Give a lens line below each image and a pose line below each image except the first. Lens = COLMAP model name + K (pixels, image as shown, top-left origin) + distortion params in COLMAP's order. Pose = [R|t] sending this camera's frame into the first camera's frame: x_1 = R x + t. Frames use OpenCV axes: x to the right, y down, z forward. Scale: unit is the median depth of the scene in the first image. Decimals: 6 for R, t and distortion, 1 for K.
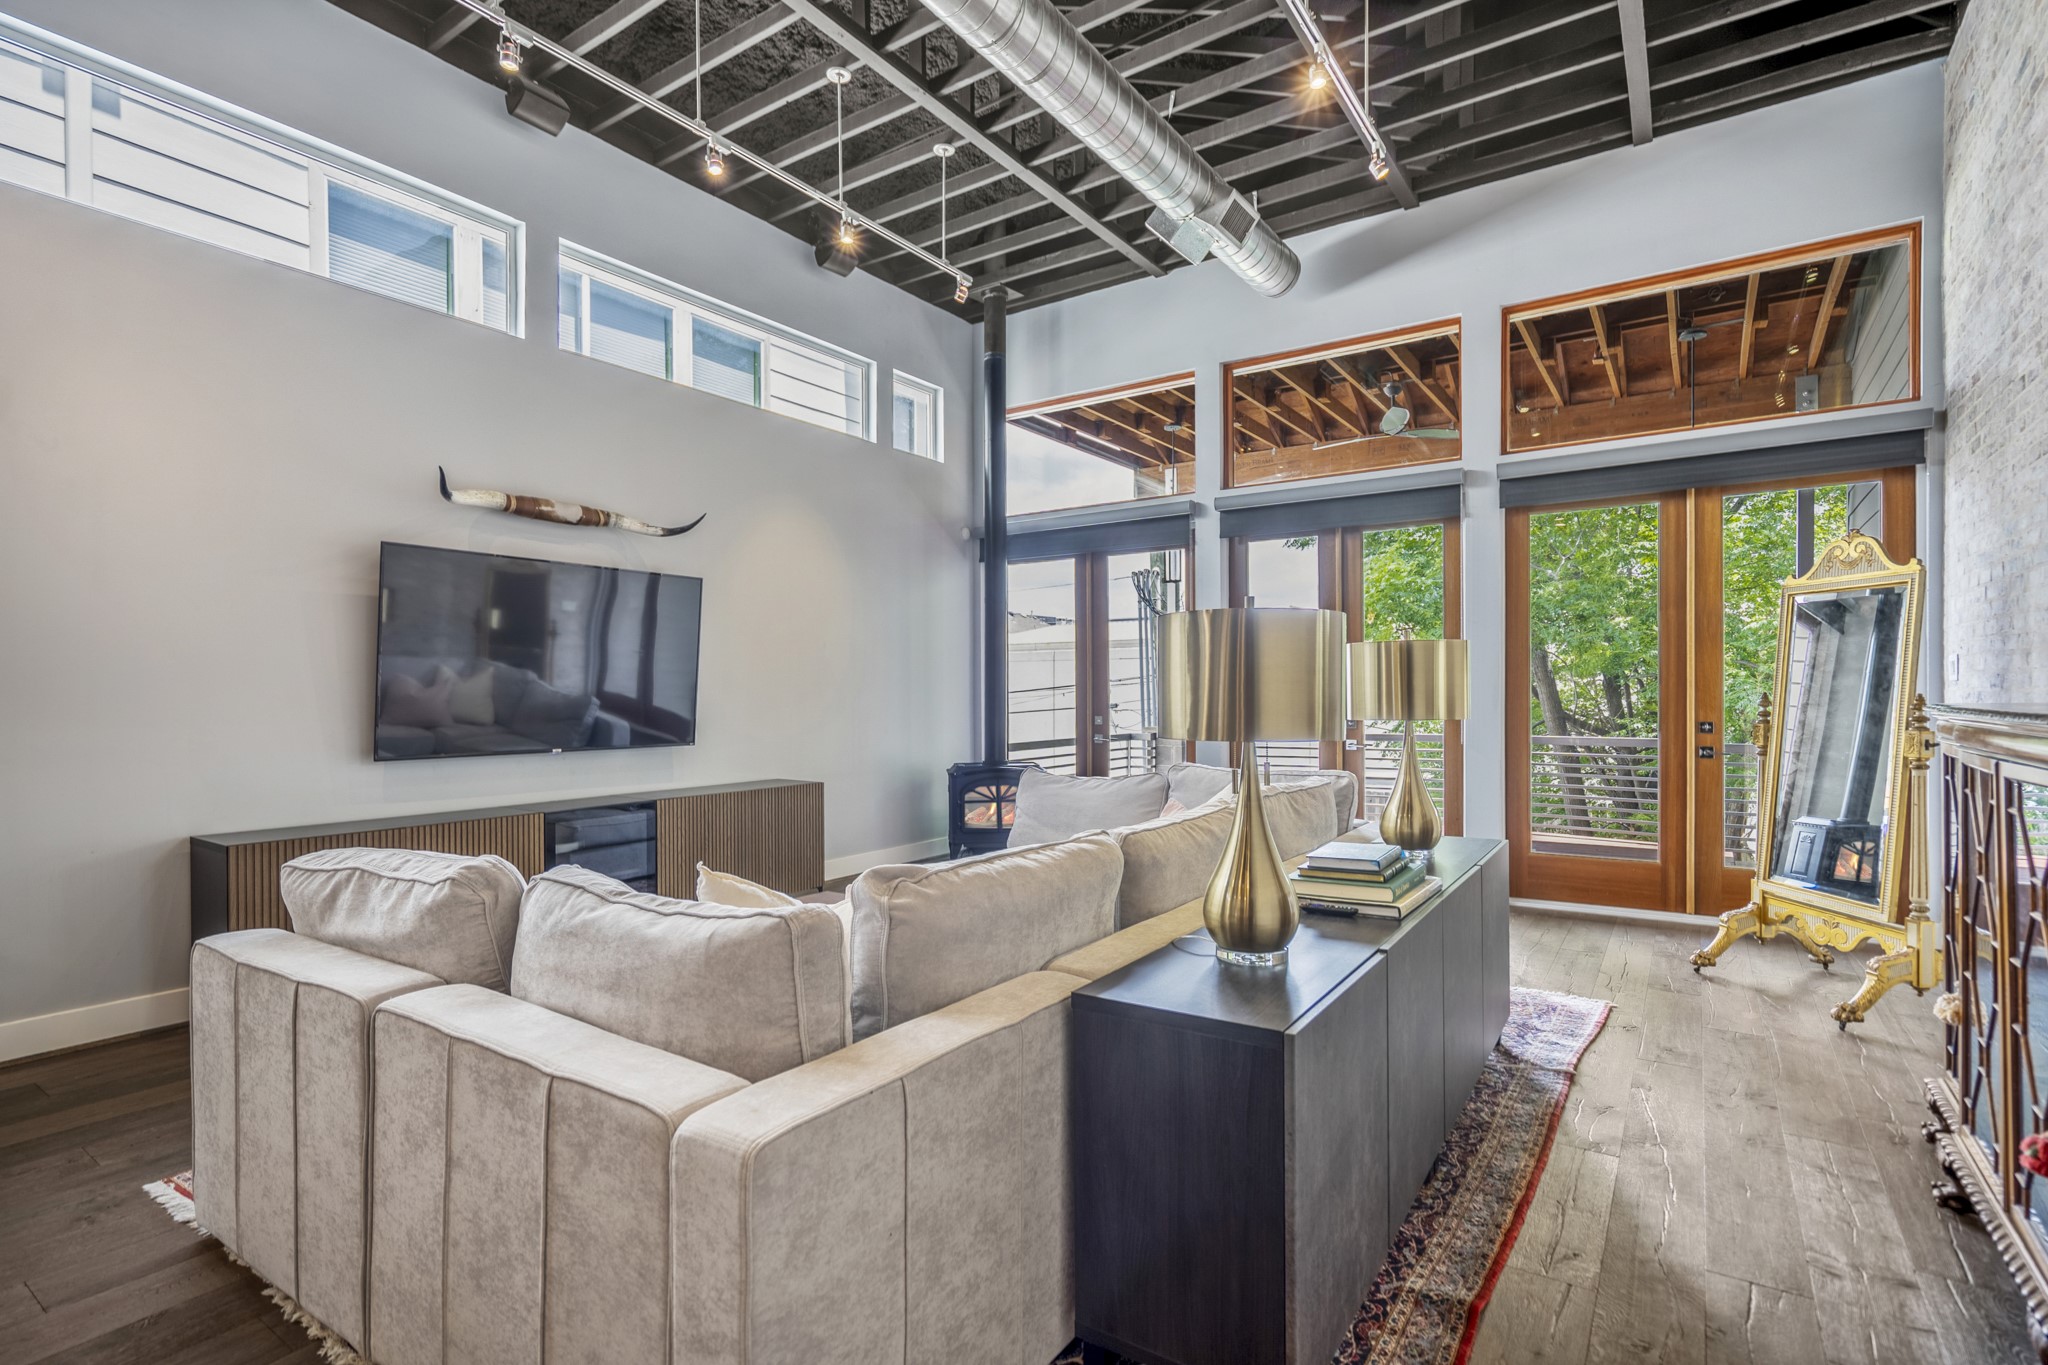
lens RADIAL K [[981.9, 0, 1016.8], [0, 981.9, 679.2], [0, 0, 1]] dist [0.003060, 0.001799]
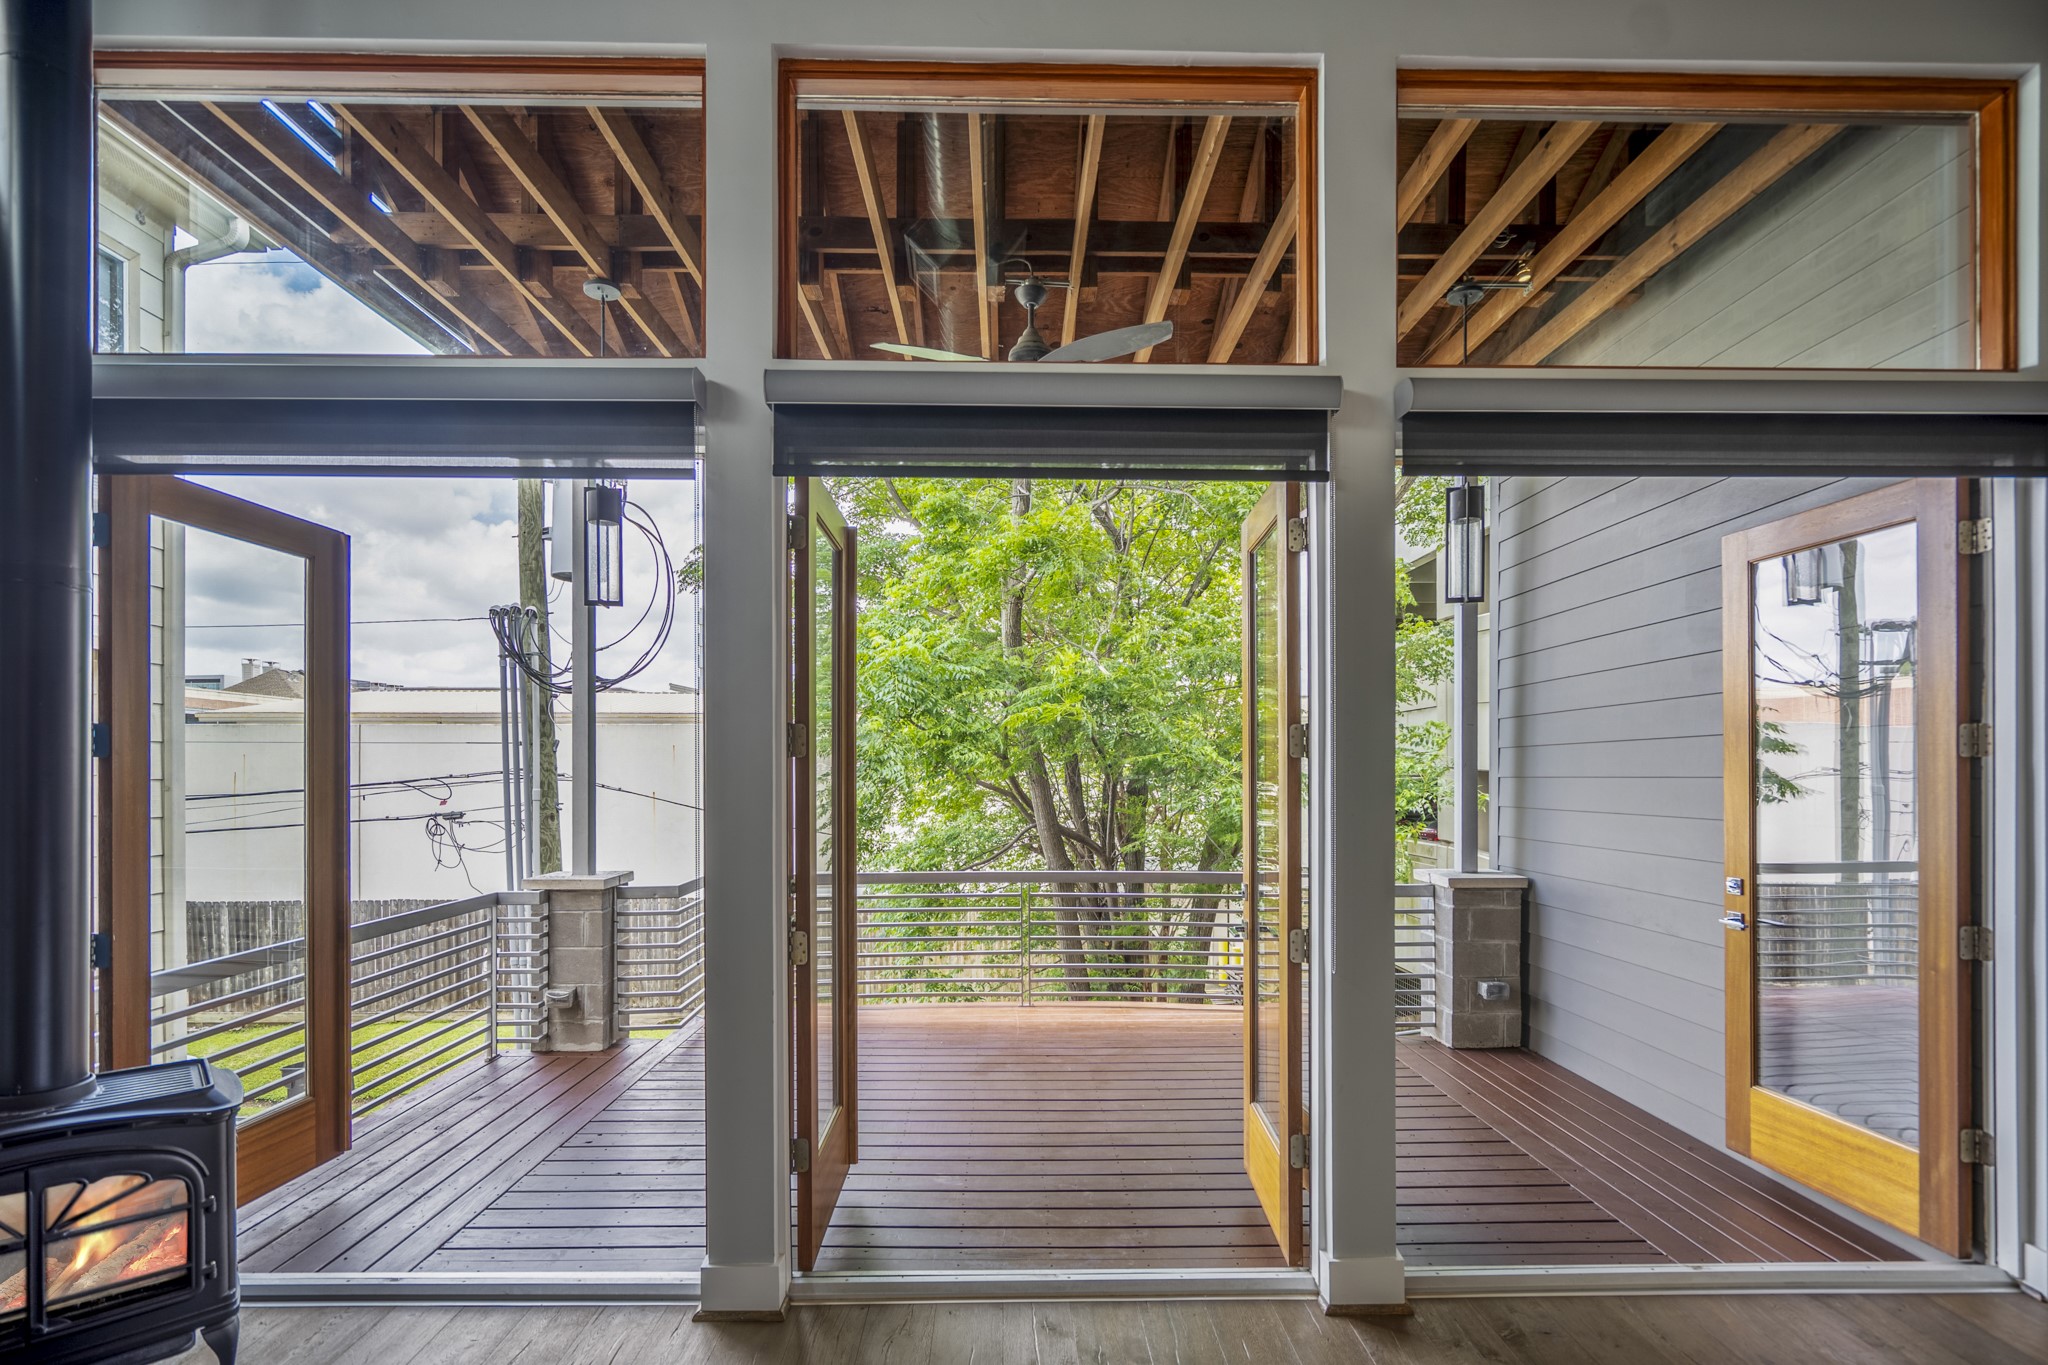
lens RADIAL K [[968.6, 0, 1026.6], [0, 968.6, 760.6], [0, 0, 1]] dist [0.000337, 0.000105]
pose [[0.806970, -0.001715, 0.590589, 0.055391], [-0.003236, 0.999968, 0.007326, -0.031970], [-0.590583, -0.007823, 0.806939, 0.597884]]
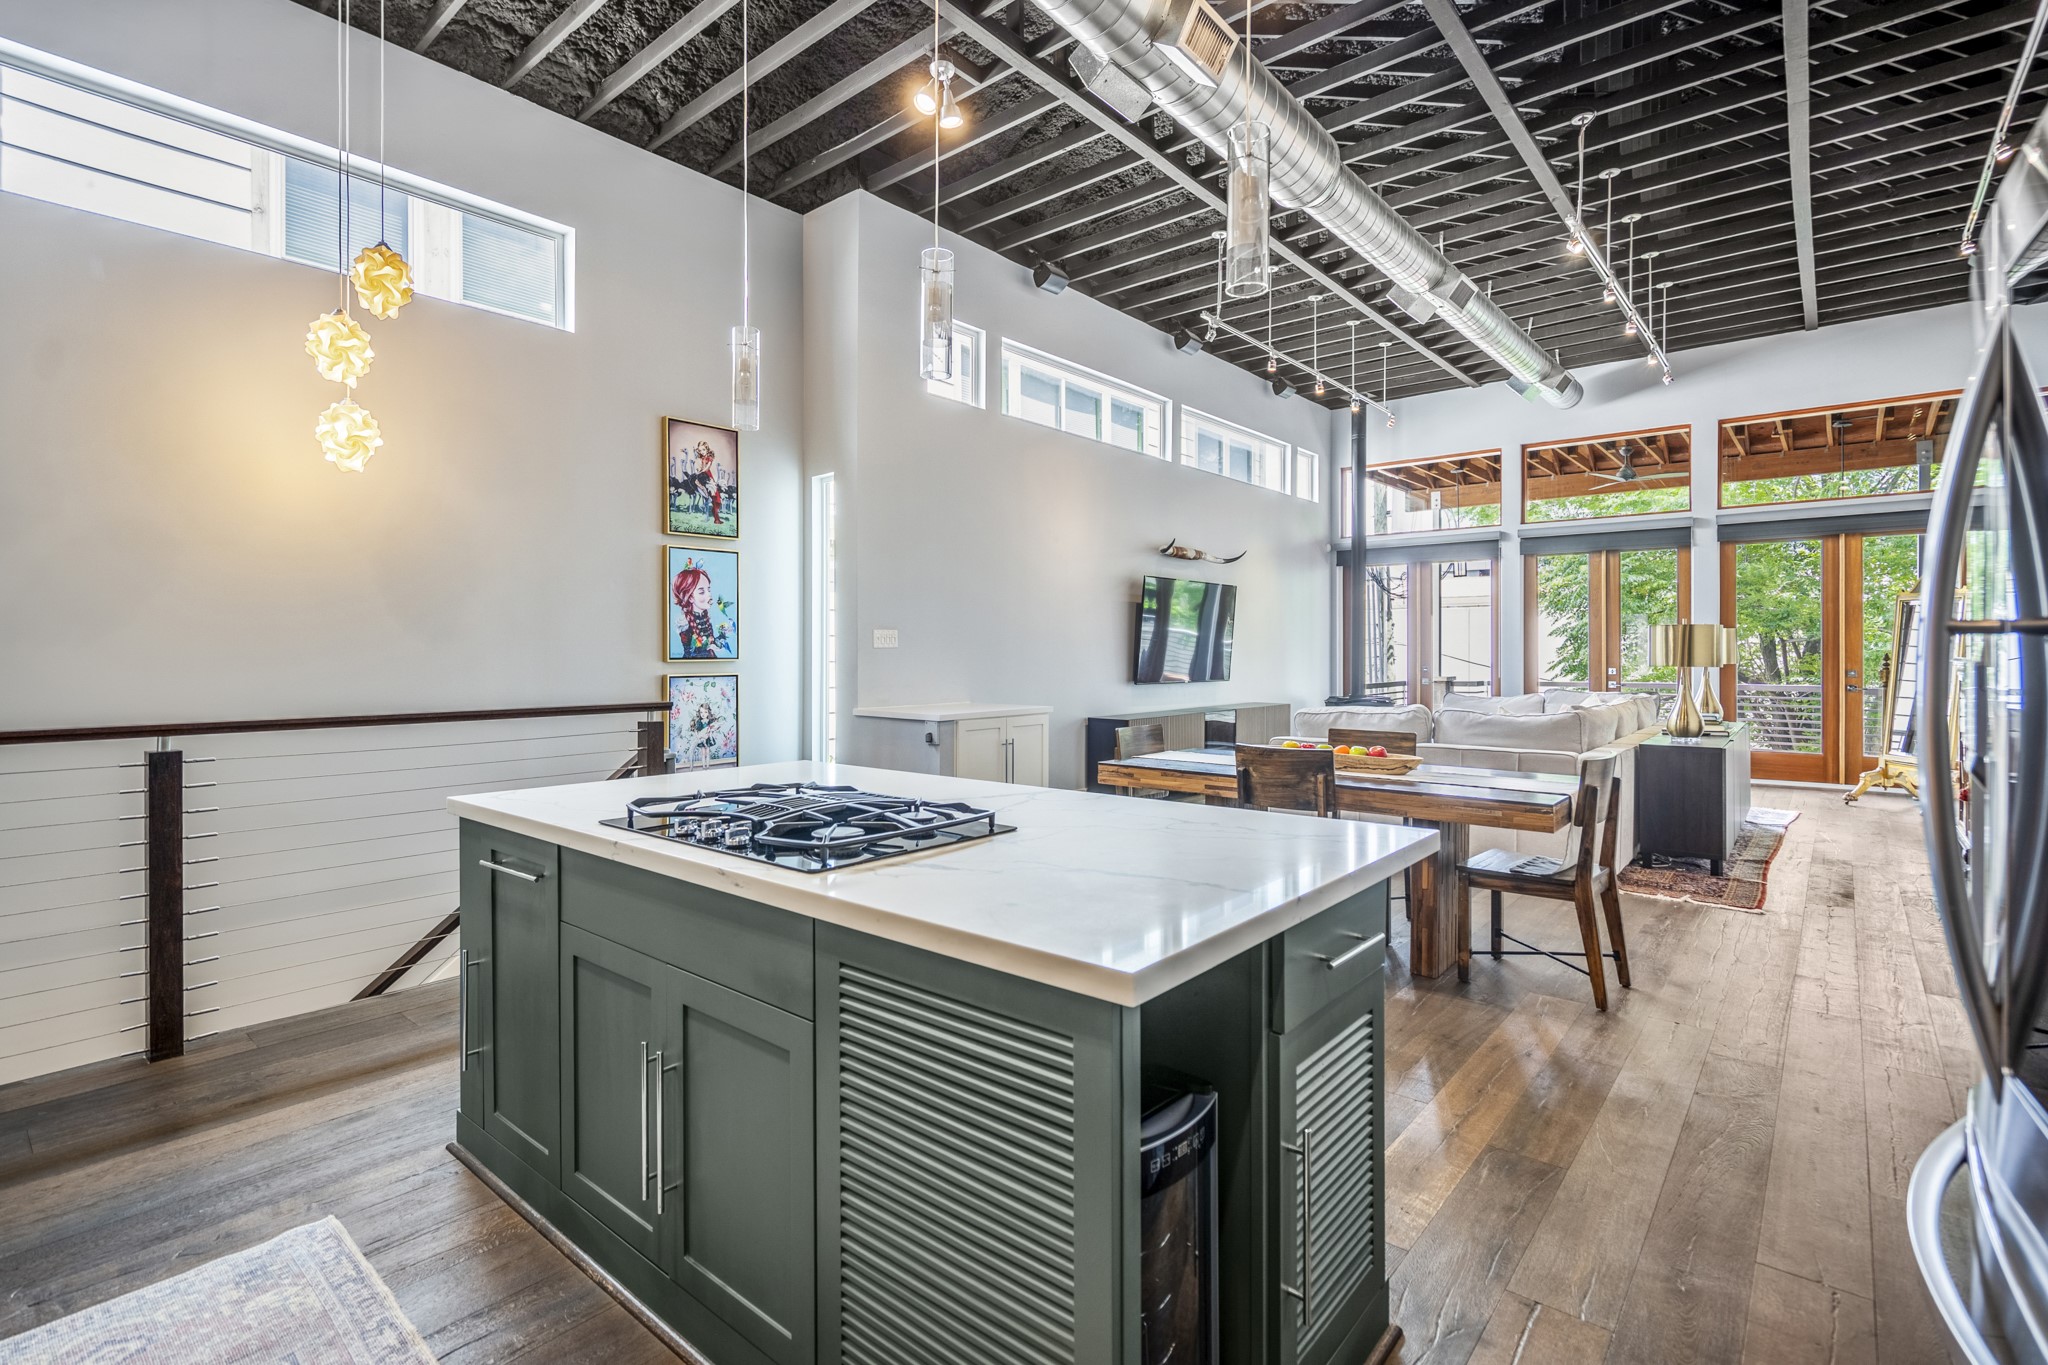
lens RADIAL K [[964.2, 0, 1031.8], [0, 964.2, 637.1], [0, 0, 1]] dist [0.014934, -0.000575]
pose [[0.996183, 0.001844, -0.087266, -0.439913], [-0.001960, 0.999997, -0.001245, -0.006276], [0.087263, 0.001412, 0.996184, -0.624399]]
